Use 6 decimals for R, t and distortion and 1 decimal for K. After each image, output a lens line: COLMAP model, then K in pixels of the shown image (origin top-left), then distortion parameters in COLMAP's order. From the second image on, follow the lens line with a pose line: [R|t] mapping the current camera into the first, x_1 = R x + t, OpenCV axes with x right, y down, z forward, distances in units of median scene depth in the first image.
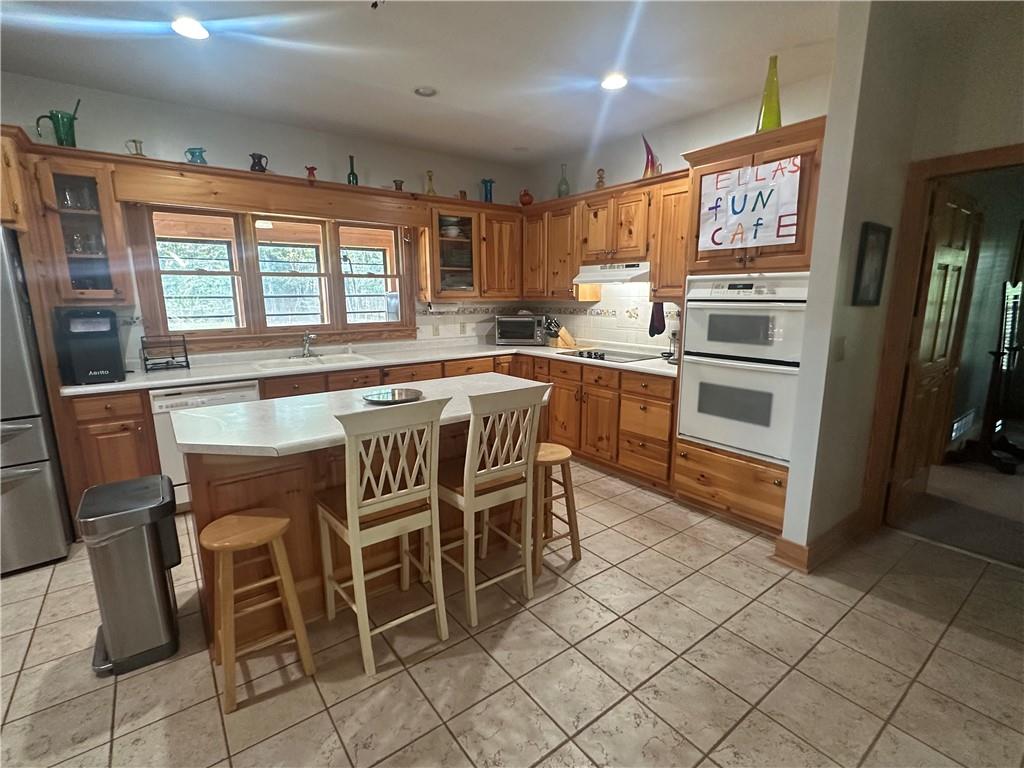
lens RADIAL K [[482.4, 0, 512.8], [0, 482.4, 385.0], [0, 0, 1]] dist [0.000116, 0.000283]
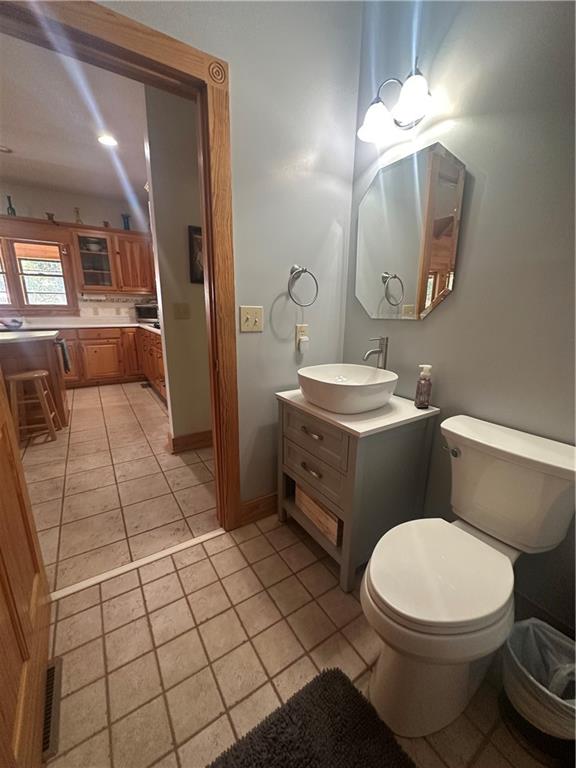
lens RADIAL K [[306.9, 0, 287.1], [0, 306.9, 385.5], [0, 0, 1]] dist [-0.002919, -0.000121]
pose [[0.996258, 0.039753, -0.076744, 0.601811], [-0.035001, 0.997443, 0.062310, 0.049335], [0.079025, -0.059390, 0.995102, 0.020801]]
